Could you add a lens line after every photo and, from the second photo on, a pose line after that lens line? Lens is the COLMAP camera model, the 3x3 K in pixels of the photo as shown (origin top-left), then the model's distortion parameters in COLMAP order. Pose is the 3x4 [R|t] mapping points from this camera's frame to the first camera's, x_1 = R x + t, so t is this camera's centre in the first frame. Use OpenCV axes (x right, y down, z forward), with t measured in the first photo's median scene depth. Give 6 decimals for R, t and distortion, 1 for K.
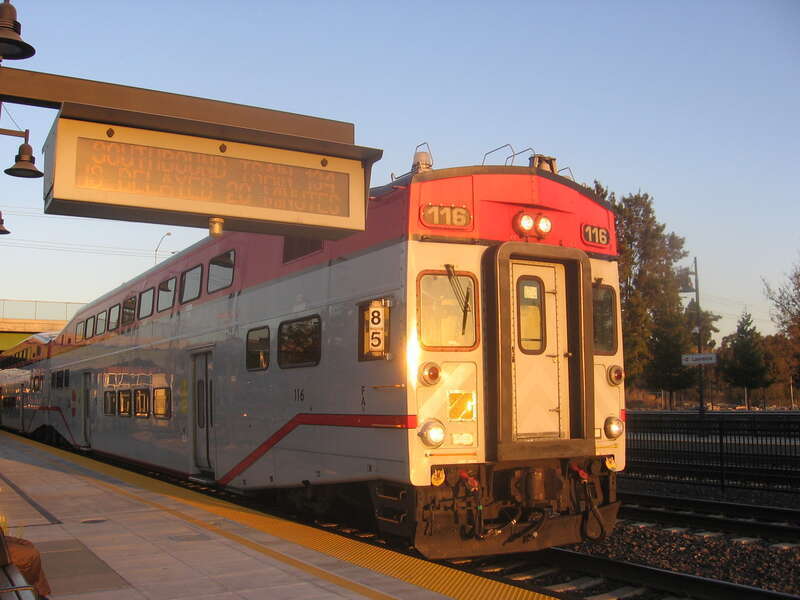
lens RADIAL K [[877.0, 0, 402.7], [0, 877.0, 304.8], [0, 0, 1]] dist [-0.093386, 0.000000]
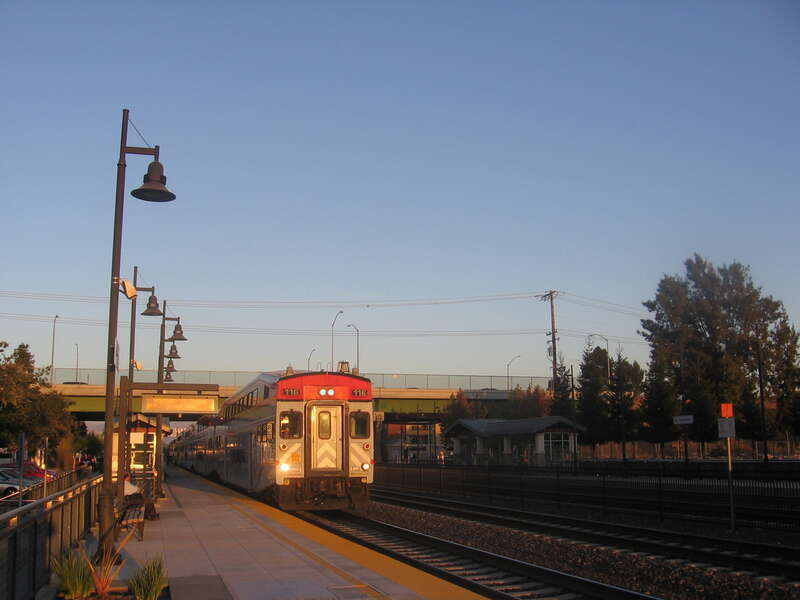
lens RADIAL K [[877.0, 0, 400.1], [0, 877.0, 300.7], [0, 0, 1]] dist [-0.093386, 0.000000]
pose [[0.973148, -0.038160, -0.226994, 0.972864], [0.024368, 0.997700, -0.063254, -0.191424], [0.228886, 0.056025, 0.971840, -1.589270]]
